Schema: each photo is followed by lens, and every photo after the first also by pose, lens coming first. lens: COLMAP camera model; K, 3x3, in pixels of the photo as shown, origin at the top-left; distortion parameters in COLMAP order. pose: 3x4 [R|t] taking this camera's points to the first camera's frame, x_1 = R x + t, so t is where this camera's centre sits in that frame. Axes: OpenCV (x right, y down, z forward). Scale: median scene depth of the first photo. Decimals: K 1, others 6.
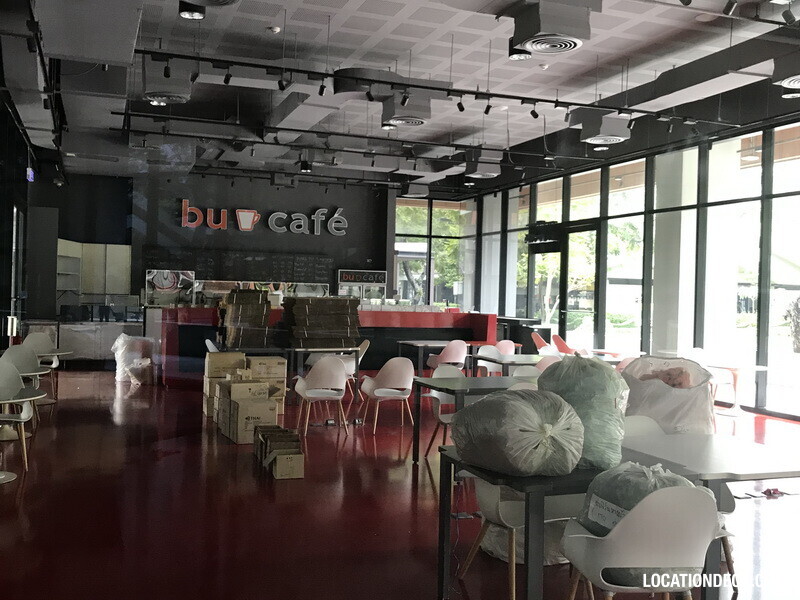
lens RADIAL K [[840.4, 0, 396.5], [0, 840.4, 301.4], [0, 0, 1]] dist [0.044721, 0.000000]
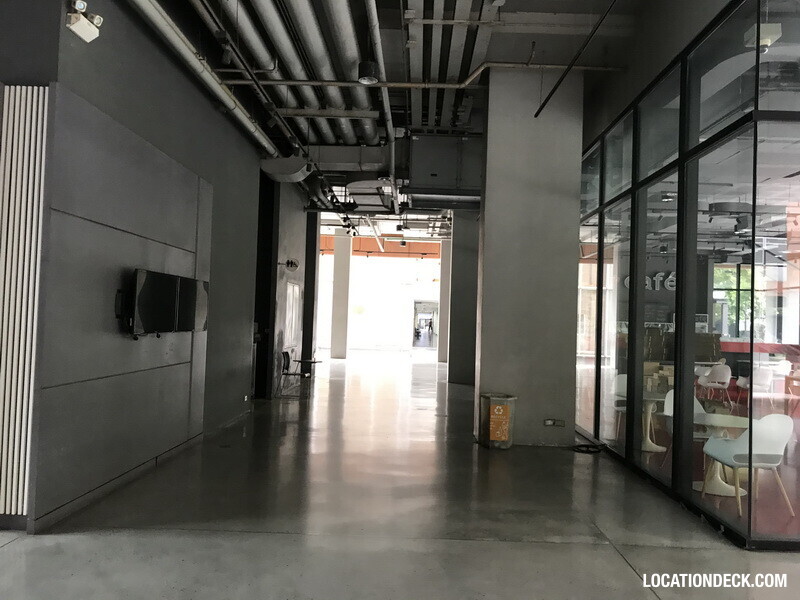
lens RADIAL K [[659.3, 0, 416.5], [0, 659.3, 286.9], [0, 0, 1]] dist [0.019484, 0.009210]
pose [[0.940838, -0.010057, -0.338707, -0.100814], [-0.013297, 0.997694, -0.066558, 0.000652], [0.338596, 0.067124, 0.938535, -0.274551]]
